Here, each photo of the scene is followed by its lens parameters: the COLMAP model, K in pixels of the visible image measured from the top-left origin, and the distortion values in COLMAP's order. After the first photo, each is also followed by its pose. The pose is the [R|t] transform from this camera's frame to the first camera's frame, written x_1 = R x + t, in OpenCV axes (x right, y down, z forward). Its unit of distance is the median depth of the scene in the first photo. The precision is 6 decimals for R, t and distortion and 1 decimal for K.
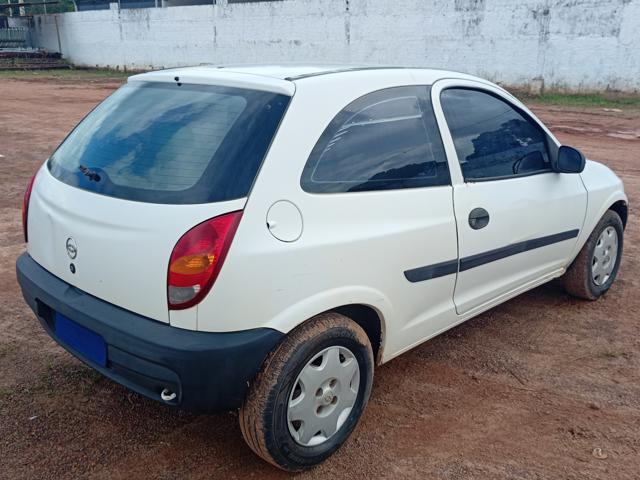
lens RADIAL K [[651.3, 0, 320.0], [0, 651.3, 240.0], [0, 0, 1]] dist [-0.000773, -0.012435]
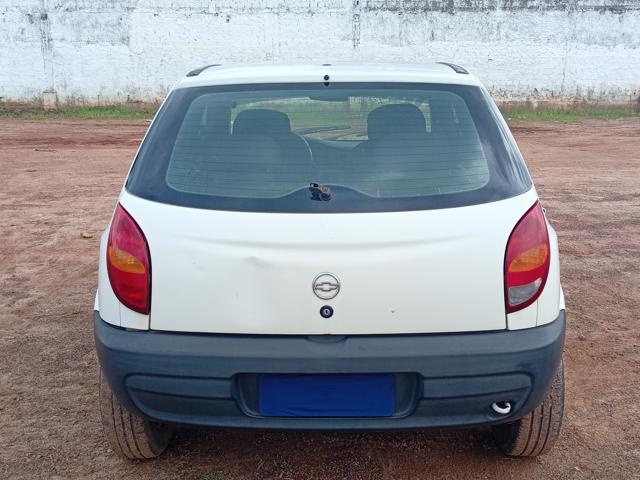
lens RADIAL K [[738.6, 0, 320.0], [0, 738.6, 240.0], [0, 0, 1]] dist [0.027583, 0.019166]
pose [[0.725262, -0.164198, 0.668606, -0.109029], [0.195808, 0.980233, 0.028328, -0.007849], [-0.660041, 0.110373, 0.743077, 0.035829]]
